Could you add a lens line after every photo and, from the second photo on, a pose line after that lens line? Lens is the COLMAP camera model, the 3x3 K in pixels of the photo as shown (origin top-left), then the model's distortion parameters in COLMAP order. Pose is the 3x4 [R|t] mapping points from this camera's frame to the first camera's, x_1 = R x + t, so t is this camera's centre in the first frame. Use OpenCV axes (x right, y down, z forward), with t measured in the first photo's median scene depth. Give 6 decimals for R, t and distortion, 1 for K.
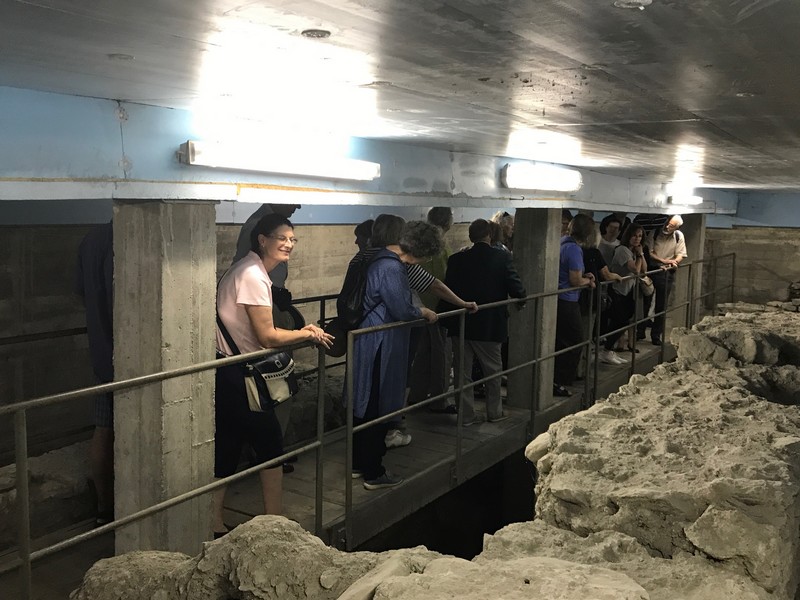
lens RADIAL K [[786.6, 0, 395.2], [0, 786.6, 294.9], [0, 0, 1]] dist [0.015328, 0.000000]
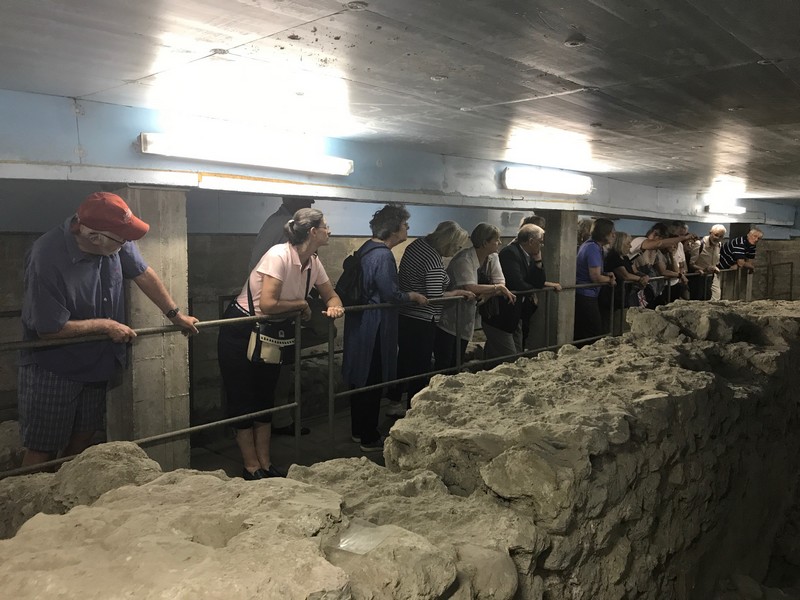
lens RADIAL K [[657.4, 0, 395.8], [0, 657.4, 294.6], [0, 0, 1]] dist [0.014266, 0.002766]
pose [[0.983278, 0.000146, -0.182109, 0.240202], [-0.004768, 0.999678, -0.024941, 0.057069], [0.182047, 0.025392, 0.982962, 0.088933]]
